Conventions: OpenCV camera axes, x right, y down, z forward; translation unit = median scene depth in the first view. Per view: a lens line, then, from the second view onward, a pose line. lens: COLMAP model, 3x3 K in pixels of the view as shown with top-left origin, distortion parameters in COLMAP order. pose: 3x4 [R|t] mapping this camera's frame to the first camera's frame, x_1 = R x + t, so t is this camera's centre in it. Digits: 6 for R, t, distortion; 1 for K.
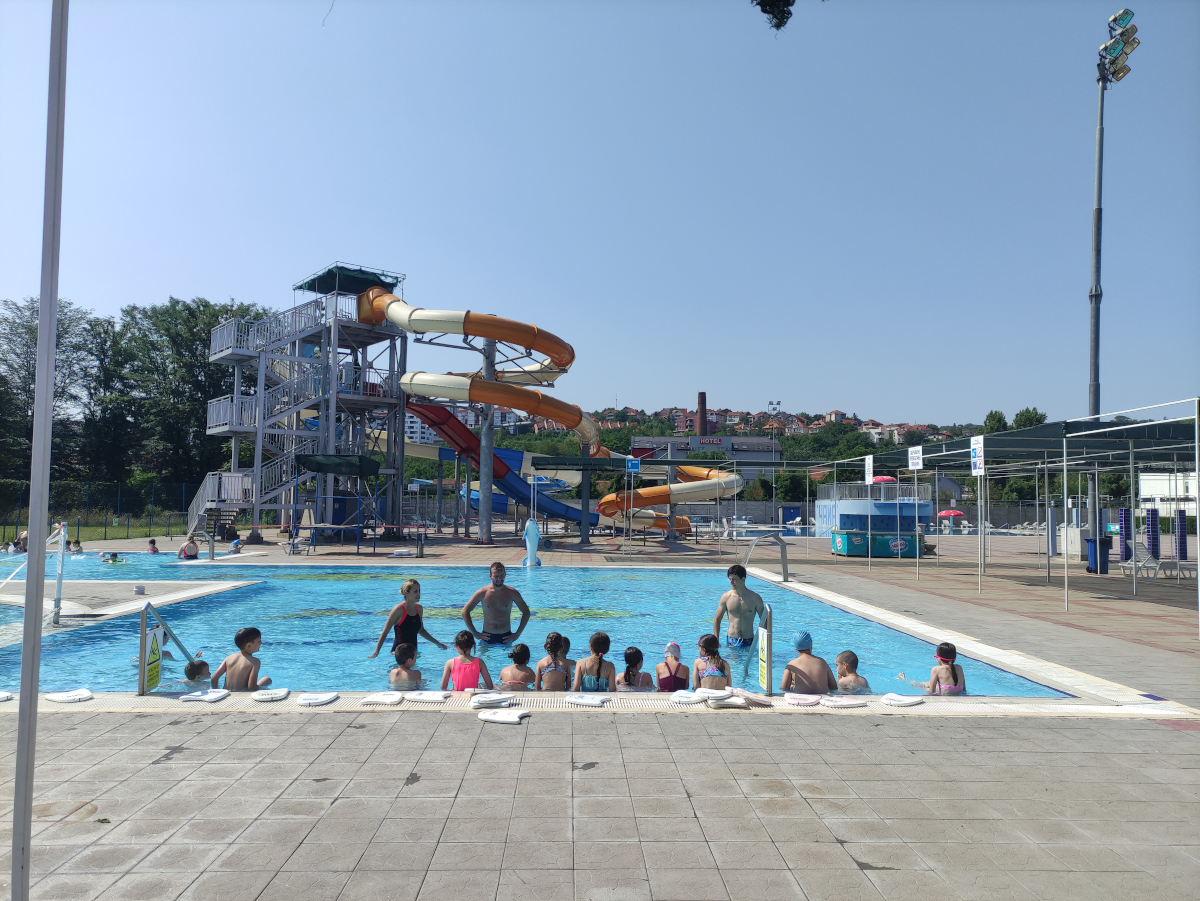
lens RADIAL K [[873.1, 0, 602.5], [0, 873.1, 452.0], [0, 0, 1]] dist [0.085977, -0.092820]
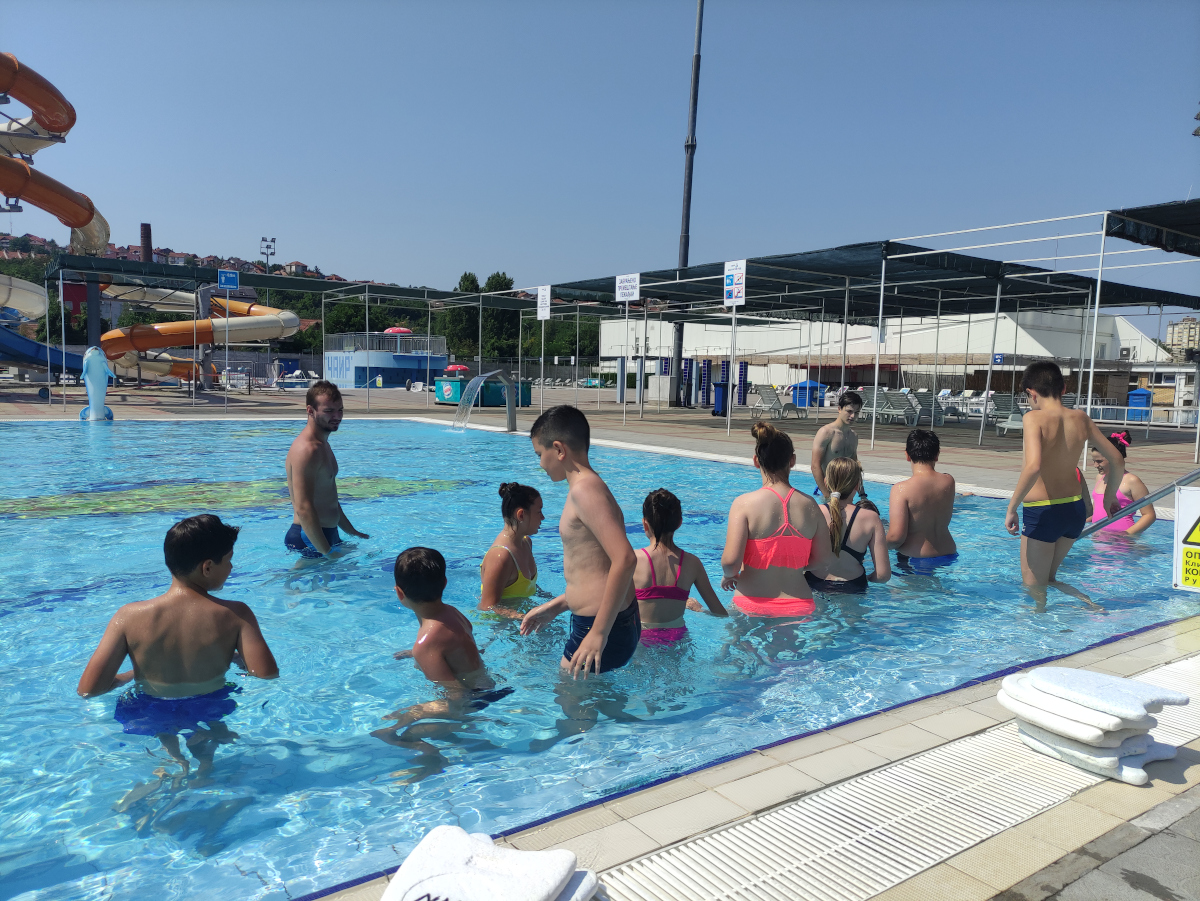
lens RADIAL K [[875.3, 0, 604.0], [0, 875.3, 449.2], [0, 0, 1]] dist [0.060446, -0.030338]
pose [[0.828300, -0.036897, 0.559069, -0.085134], [-0.051759, 0.988523, 0.141926, 0.023450], [-0.557889, -0.146494, 0.816884, 0.152727]]
